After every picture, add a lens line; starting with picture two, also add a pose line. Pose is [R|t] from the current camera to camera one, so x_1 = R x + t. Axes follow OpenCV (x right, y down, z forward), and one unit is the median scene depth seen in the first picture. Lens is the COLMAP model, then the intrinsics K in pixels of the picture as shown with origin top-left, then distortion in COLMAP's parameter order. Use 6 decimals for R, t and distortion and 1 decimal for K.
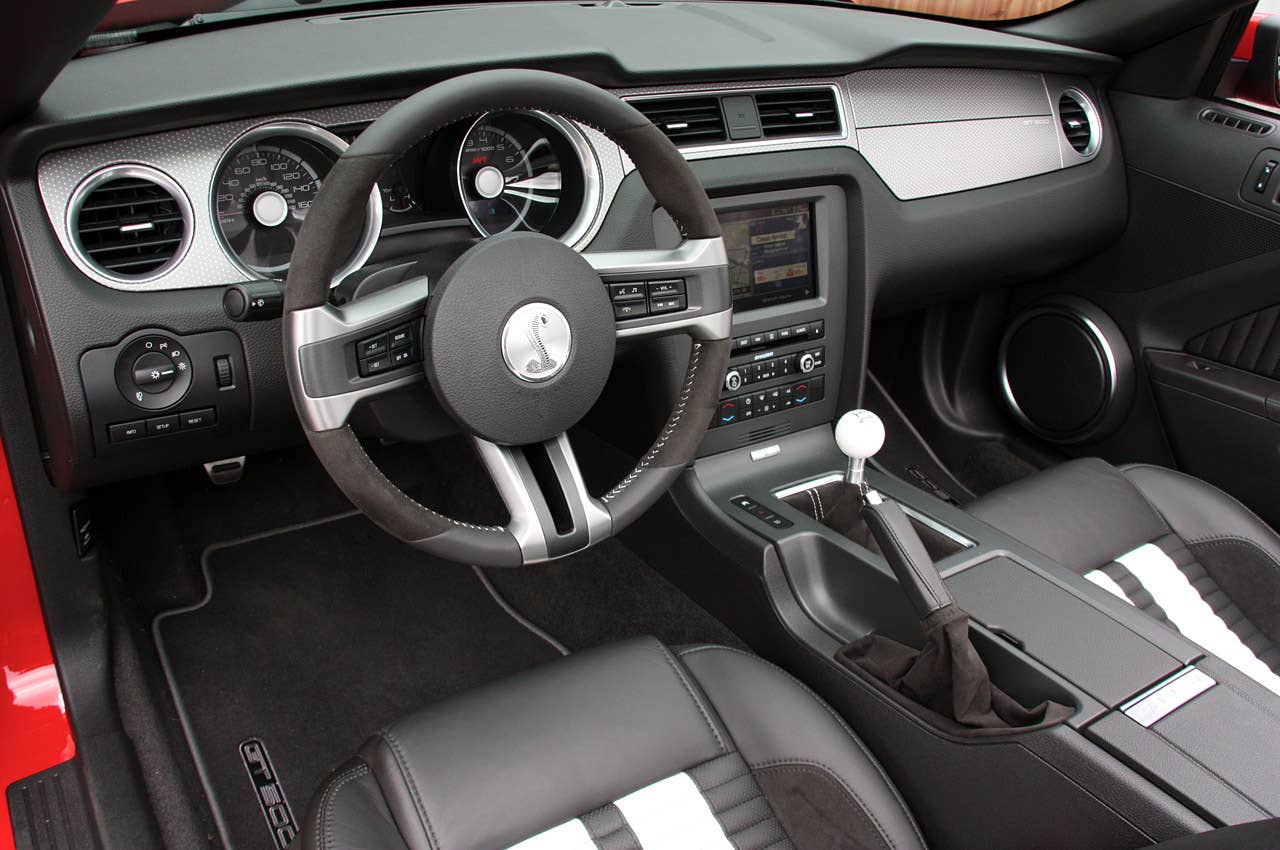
lens RADIAL K [[1111.1, 0, 640.0], [0, 1111.1, 425.0], [0, 0, 1]] dist [-0.163473, 0.159355]
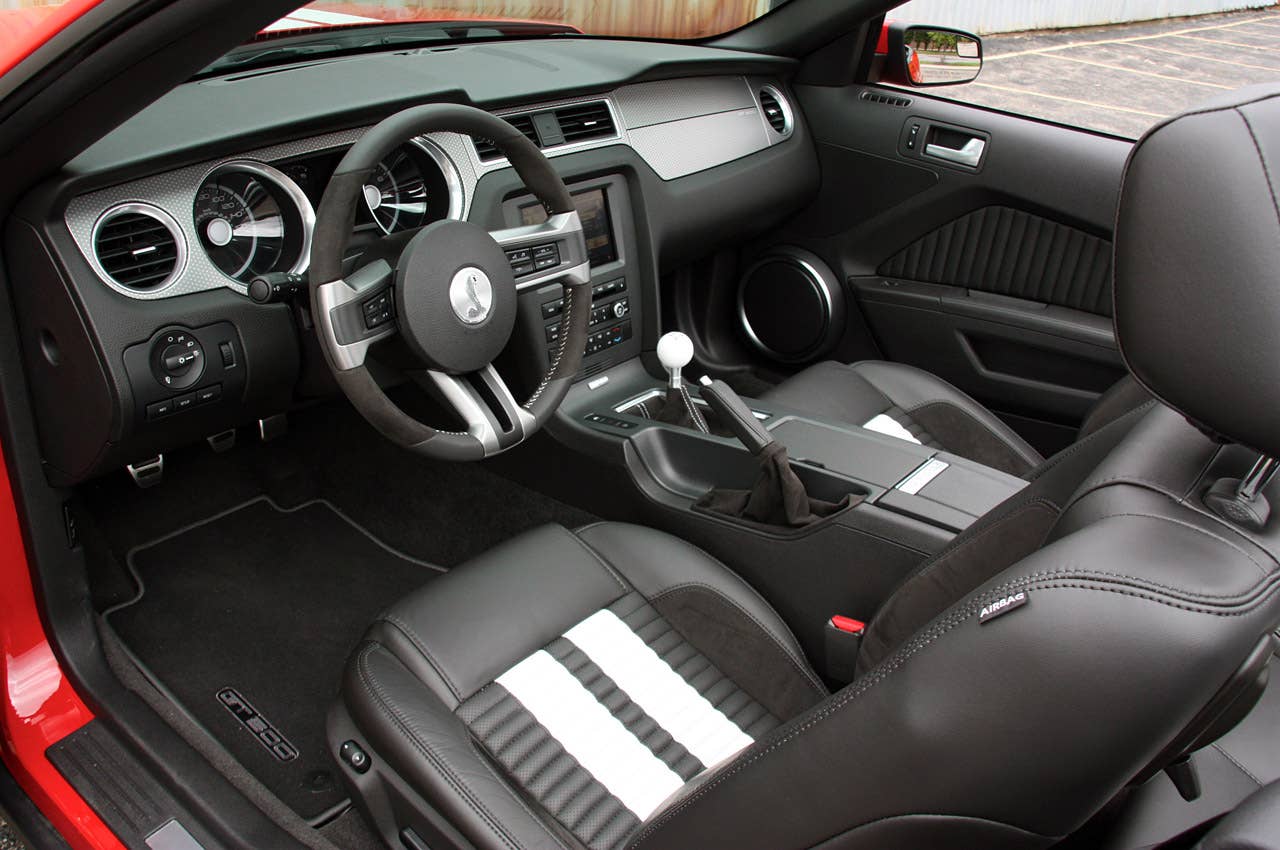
lens RADIAL K [[1111.1, 0, 640.0], [0, 1111.1, 425.0], [0, 0, 1]] dist [-0.163473, 0.159355]
pose [[0.951123, -0.159434, 0.264473, -0.223166], [0.165583, 0.986195, -0.000970, 0.096070], [-0.260667, 0.044715, 0.964393, -0.305791]]
